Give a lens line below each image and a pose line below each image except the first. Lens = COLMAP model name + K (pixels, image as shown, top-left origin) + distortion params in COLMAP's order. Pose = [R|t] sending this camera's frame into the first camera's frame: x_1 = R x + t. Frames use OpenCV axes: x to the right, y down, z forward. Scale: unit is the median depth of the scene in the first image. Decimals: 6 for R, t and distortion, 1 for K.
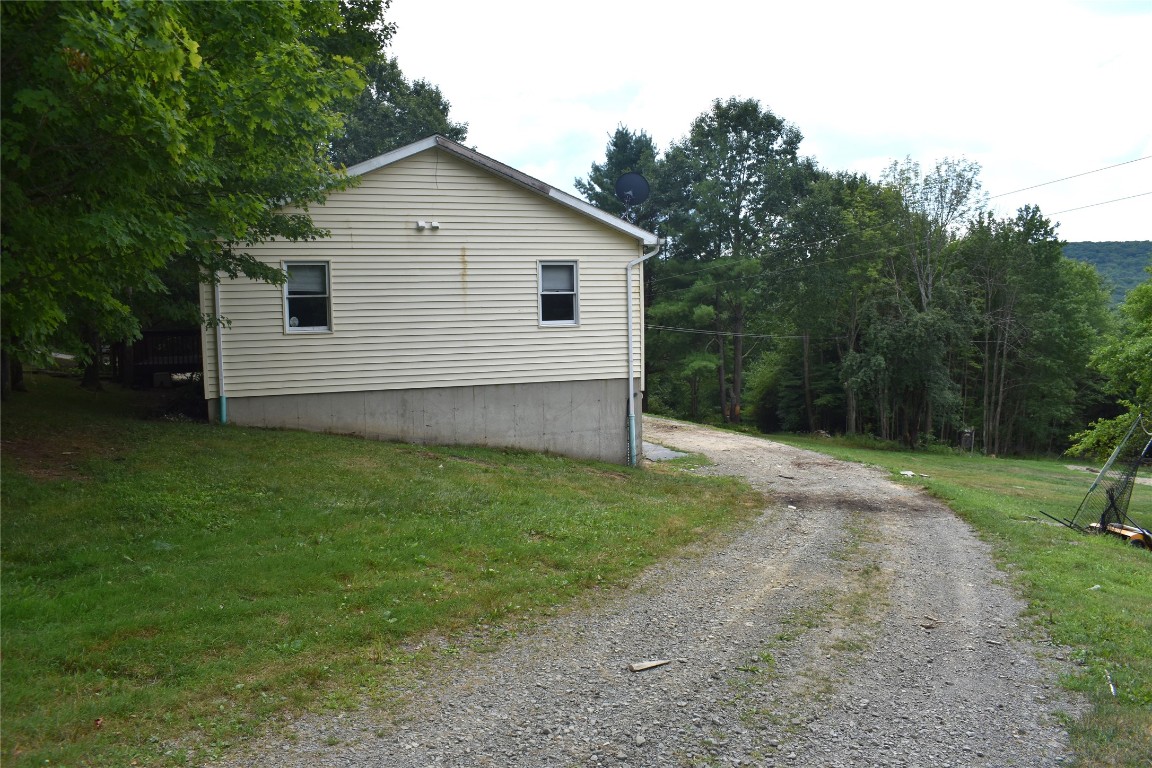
lens RADIAL K [[916.5, 0, 571.6], [0, 916.5, 376.0], [0, 0, 1]] dist [-0.100121, 0.021778]
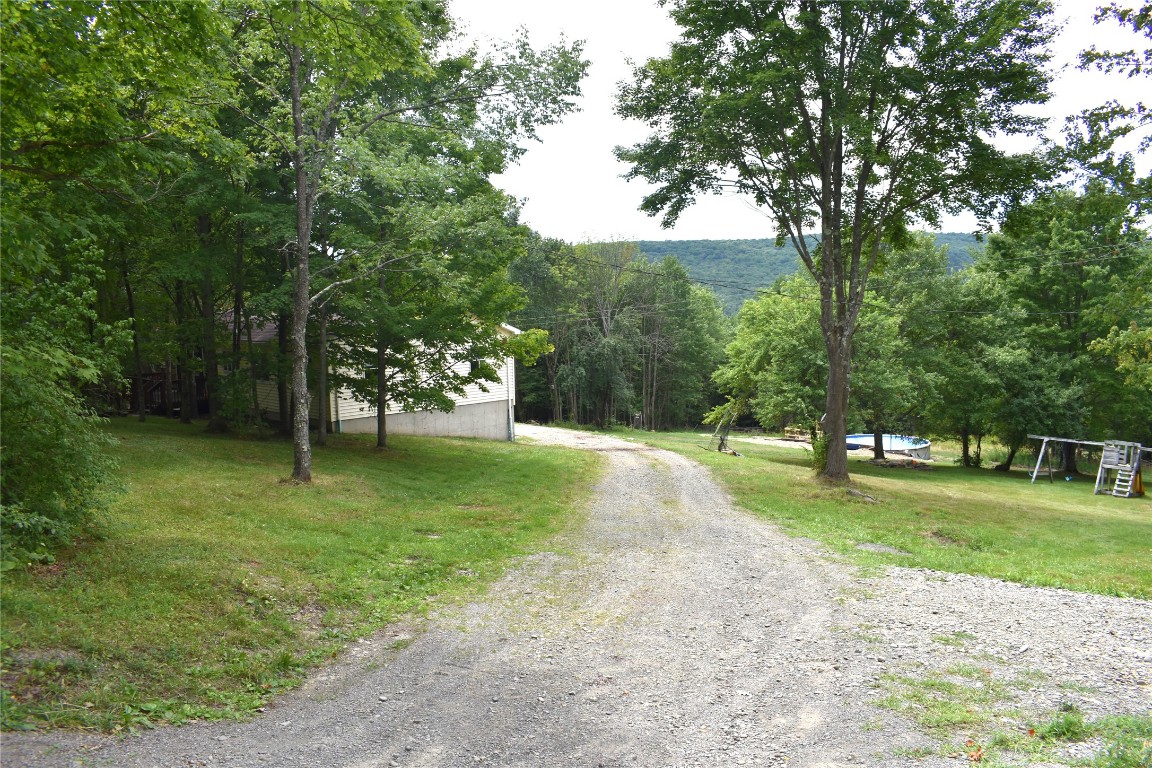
lens RADIAL K [[916.5, 0, 578.9], [0, 916.5, 384.8], [0, 0, 1]] dist [-0.100121, 0.021778]
pose [[0.926272, -0.046150, 0.374018, -0.186607], [0.040400, 0.998914, 0.023203, -0.024104], [-0.374683, -0.006382, 0.927131, -0.321327]]
